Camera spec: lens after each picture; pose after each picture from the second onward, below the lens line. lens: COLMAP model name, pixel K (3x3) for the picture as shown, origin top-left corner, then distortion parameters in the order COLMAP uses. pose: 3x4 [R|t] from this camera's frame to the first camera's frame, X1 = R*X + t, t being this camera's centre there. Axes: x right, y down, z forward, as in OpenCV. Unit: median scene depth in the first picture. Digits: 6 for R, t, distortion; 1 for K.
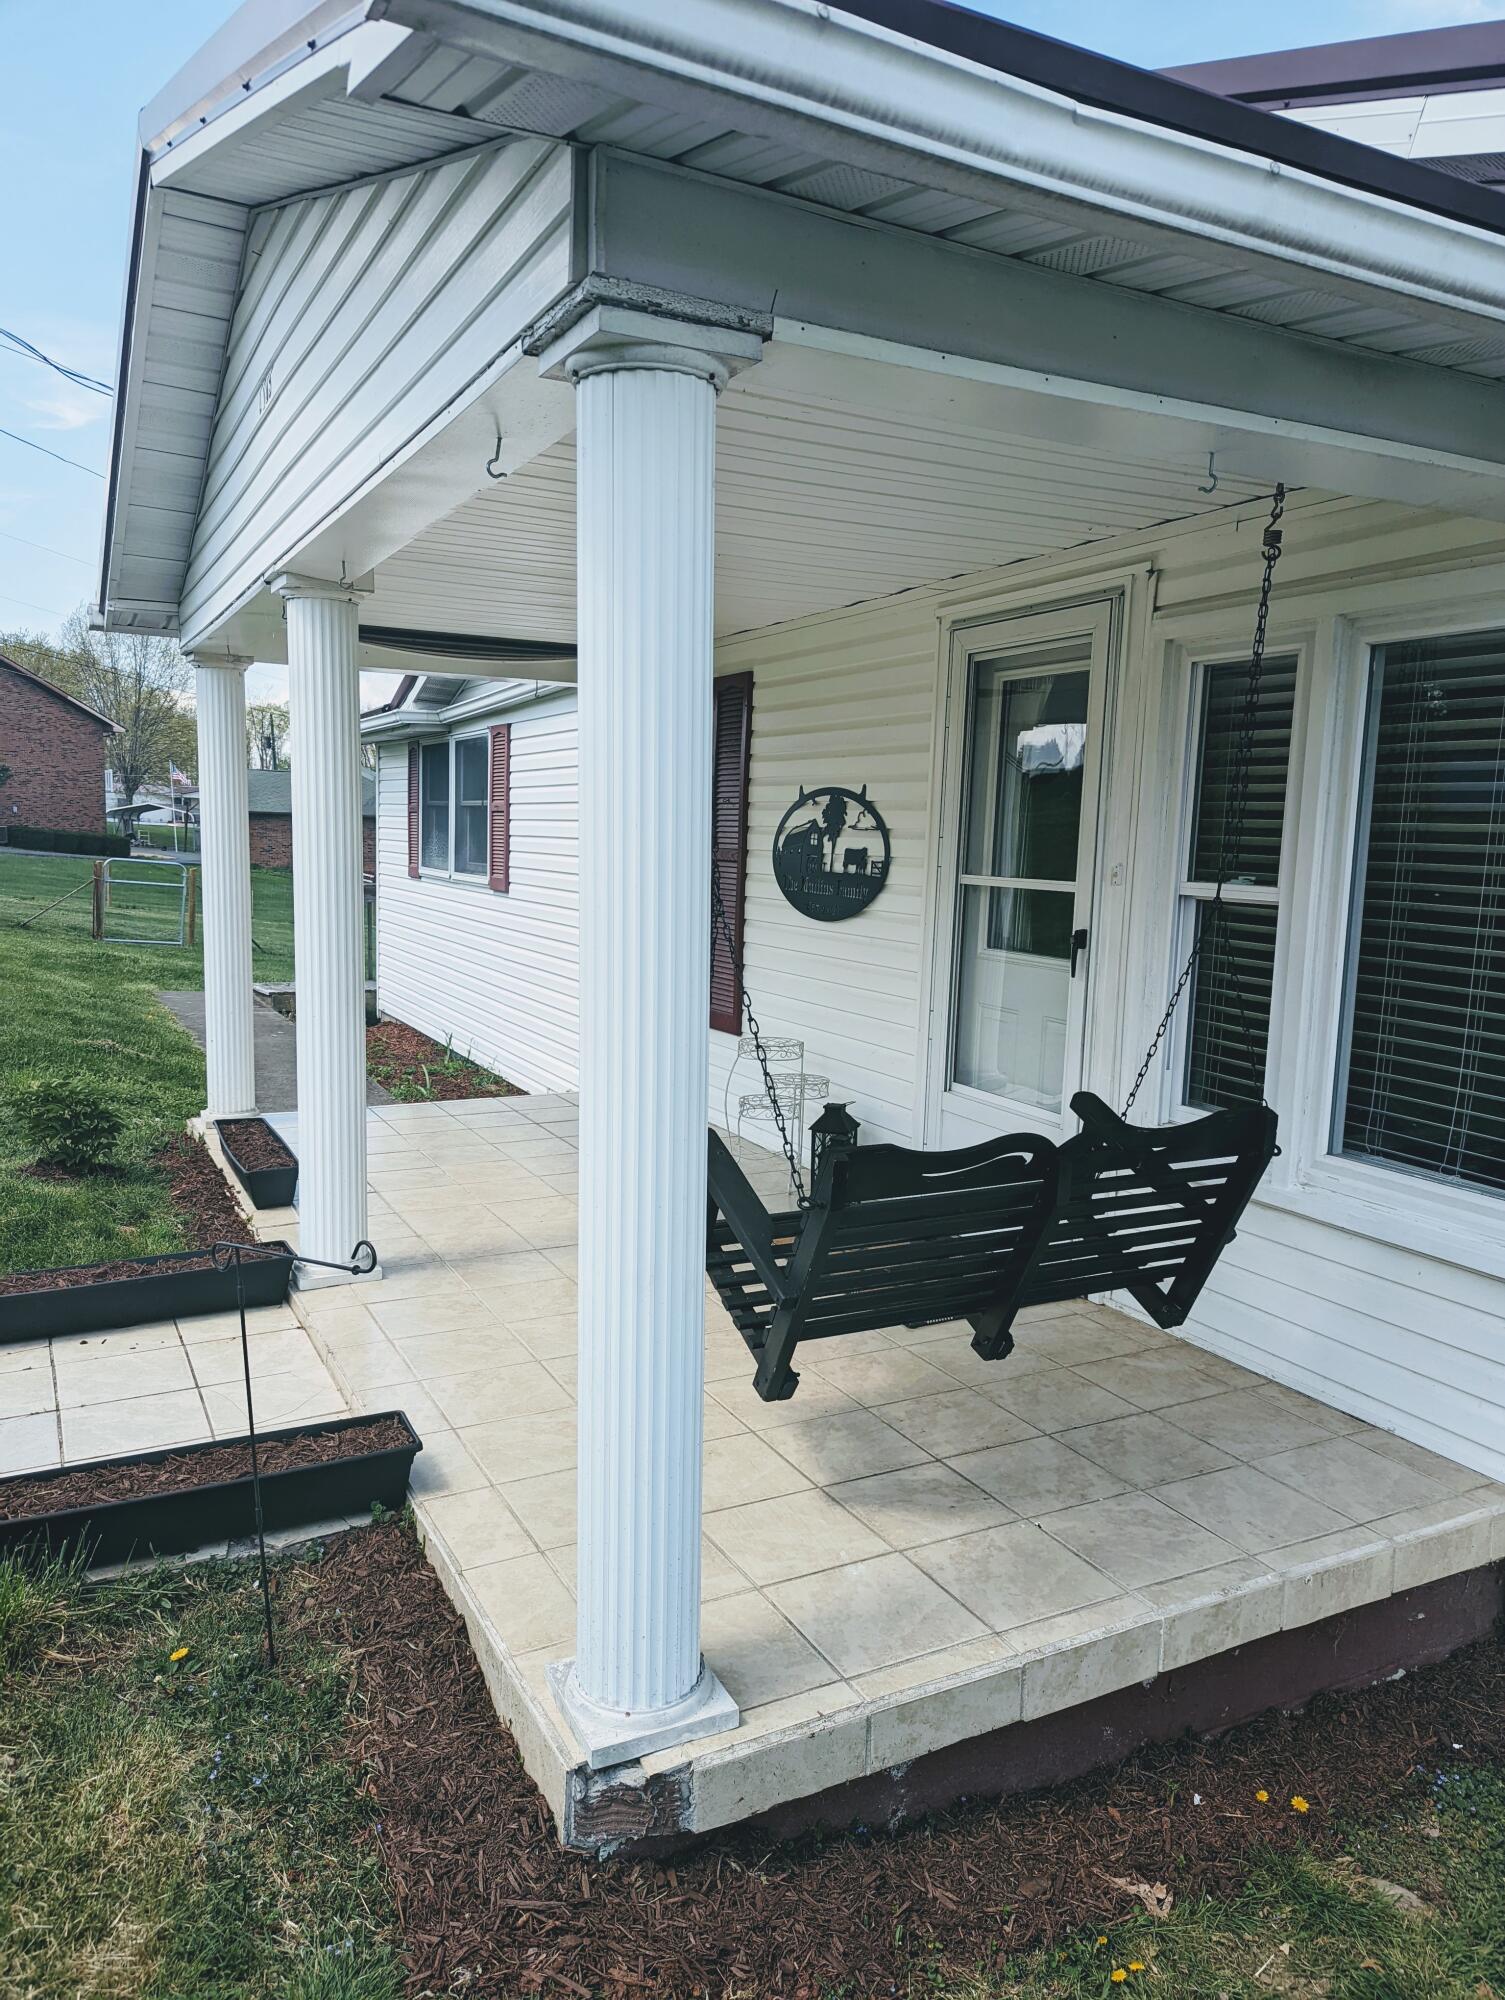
lens RADIAL K [[1419.1, 0, 759.6], [0, 1419.1, 1002.4], [0, 0, 1]] dist [0.036486, -0.003089]
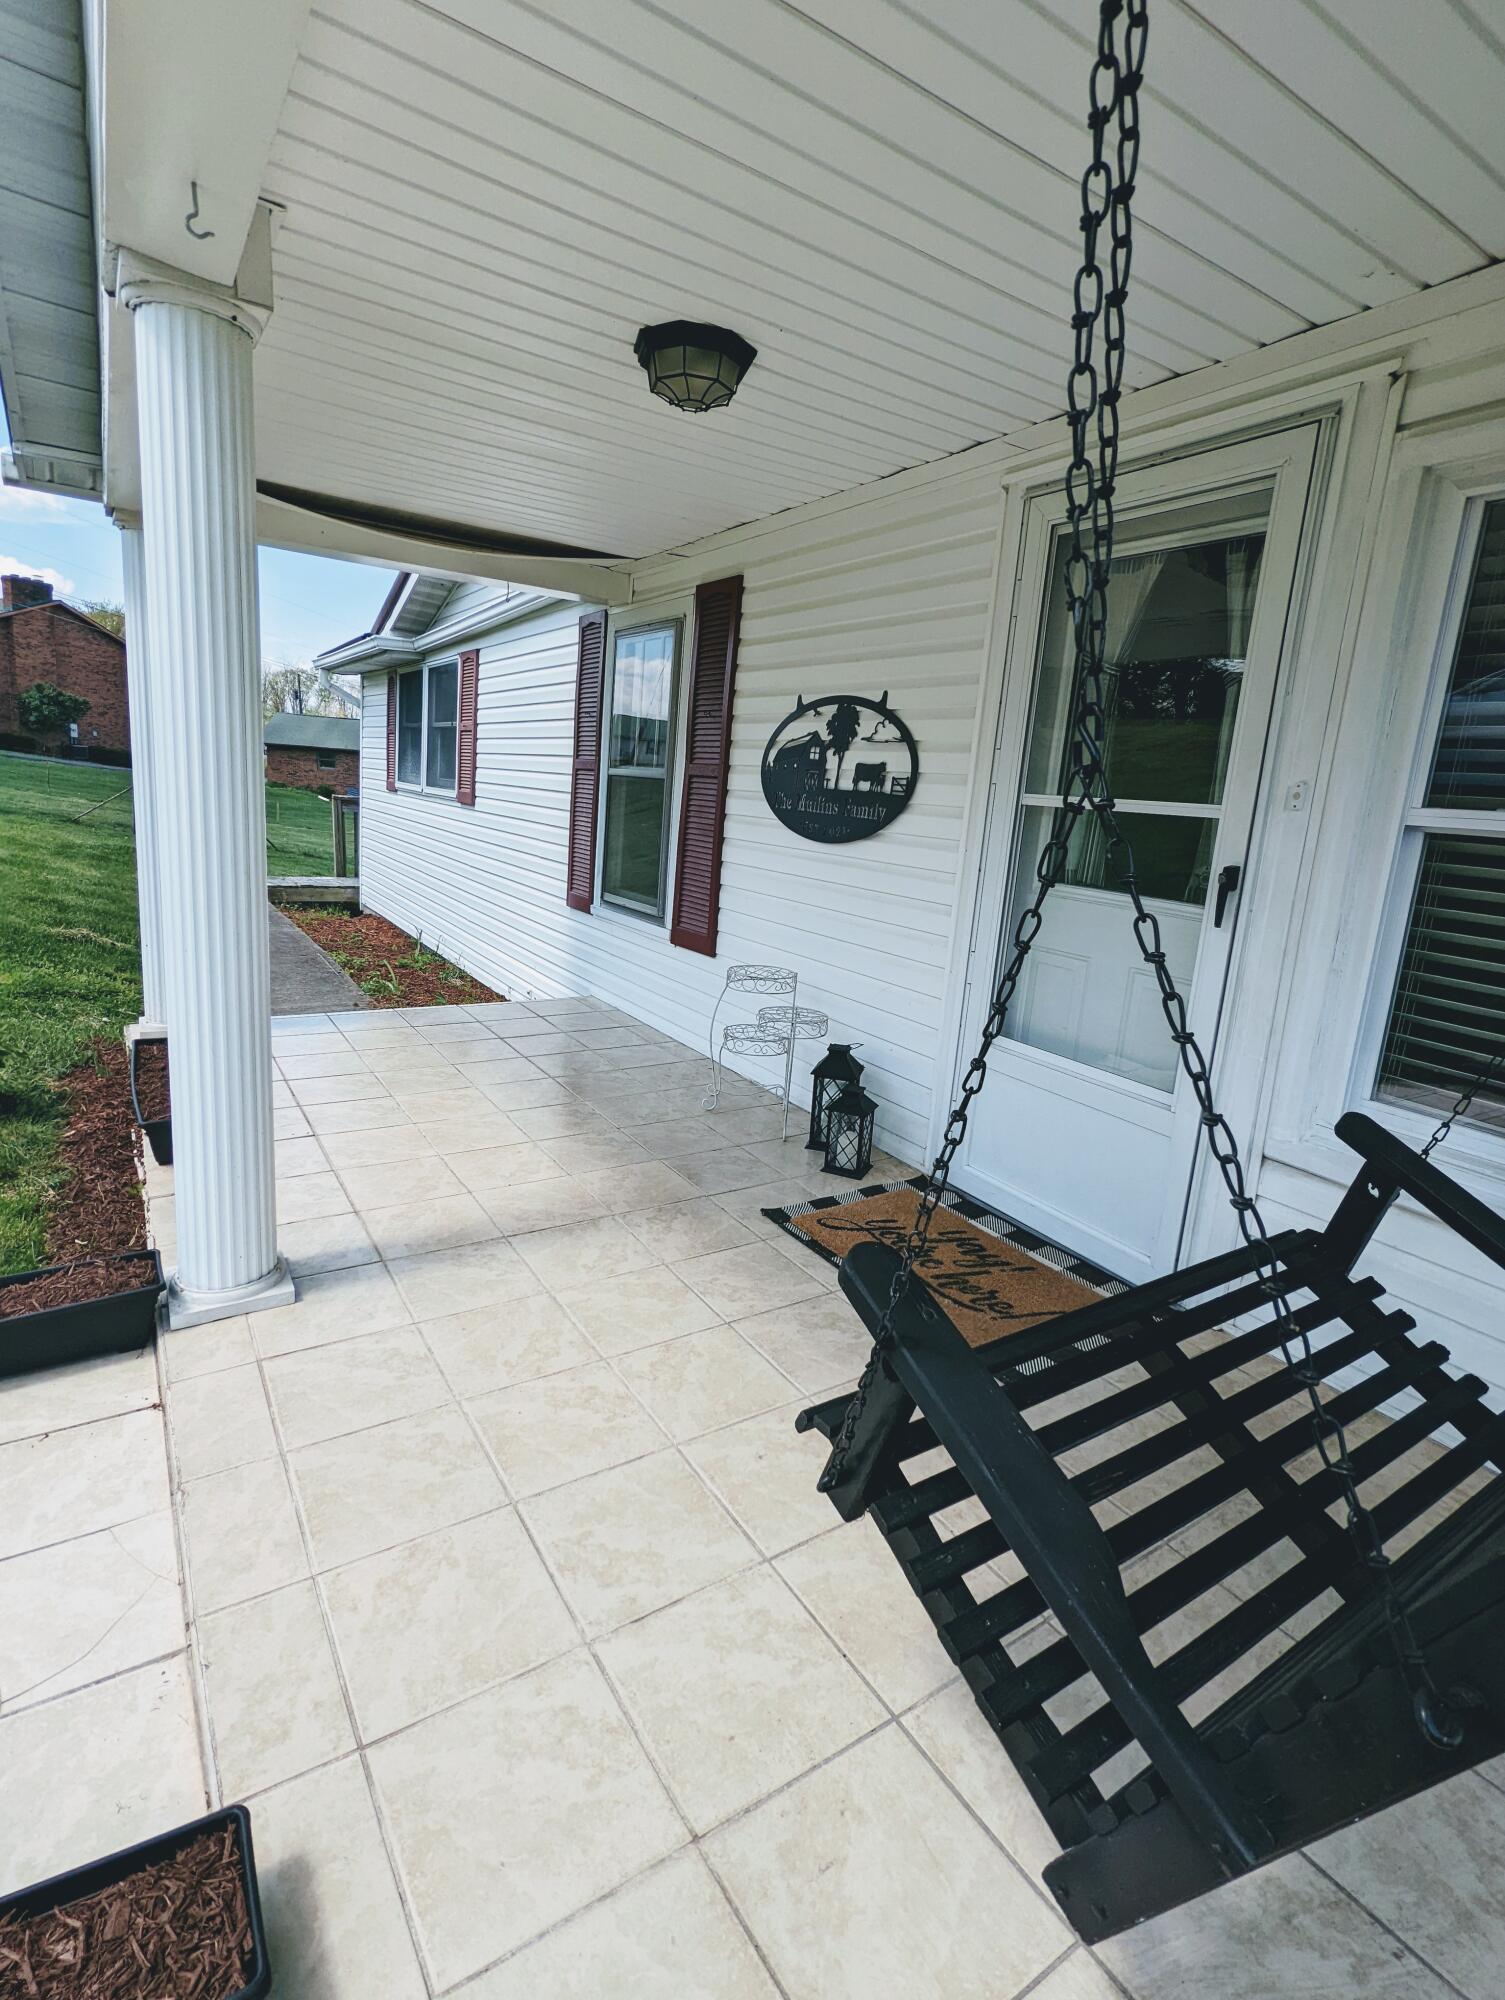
lens RADIAL K [[962.5, 0, 759.0], [0, 962.5, 966.0], [0, 0, 1]] dist [0.003971, -0.006227]
pose [[0.993084, 0.026454, 0.114388, -0.067922], [-0.034258, 0.997178, 0.066805, -0.017841], [-0.112298, -0.070262, 0.991187, 0.383774]]
